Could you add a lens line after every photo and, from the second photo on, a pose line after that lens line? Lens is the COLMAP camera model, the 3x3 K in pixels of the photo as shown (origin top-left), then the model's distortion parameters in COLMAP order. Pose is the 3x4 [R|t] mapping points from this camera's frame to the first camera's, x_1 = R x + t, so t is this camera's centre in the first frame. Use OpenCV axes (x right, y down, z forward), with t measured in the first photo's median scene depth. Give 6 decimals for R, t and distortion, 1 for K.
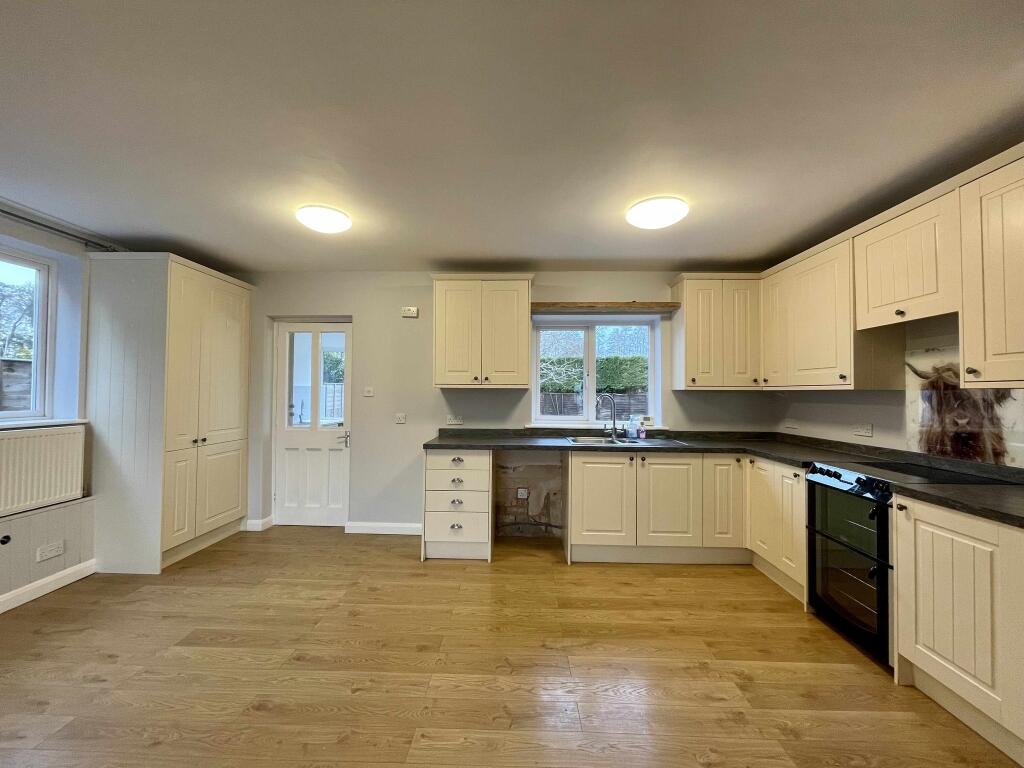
lens RADIAL K [[412.2, 0, 510.0], [0, 412.2, 383.7], [0, 0, 1]] dist [-0.002837, -0.000365]
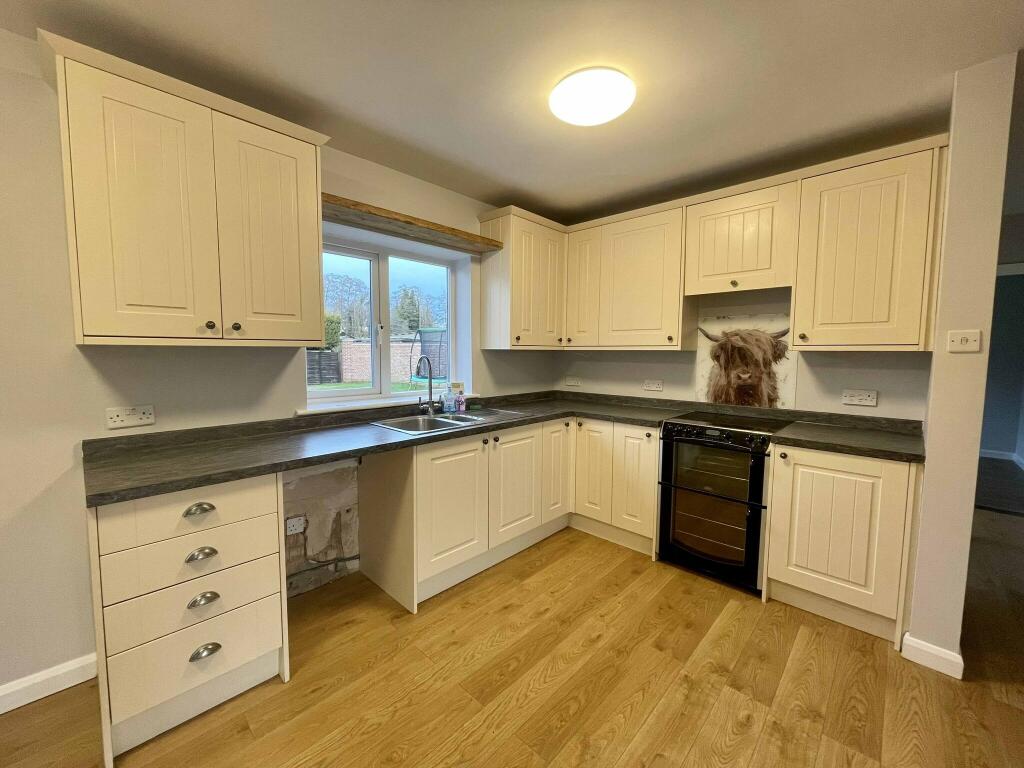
lens RADIAL K [[412.2, 0, 512.1], [0, 412.2, 382.3], [0, 0, 1]] dist [-0.002837, -0.000365]
pose [[0.669635, -0.059498, 0.740303, -0.237681], [-0.016701, 0.995328, 0.095100, 0.001806], [-0.742502, -0.076046, 0.665513, 0.504183]]
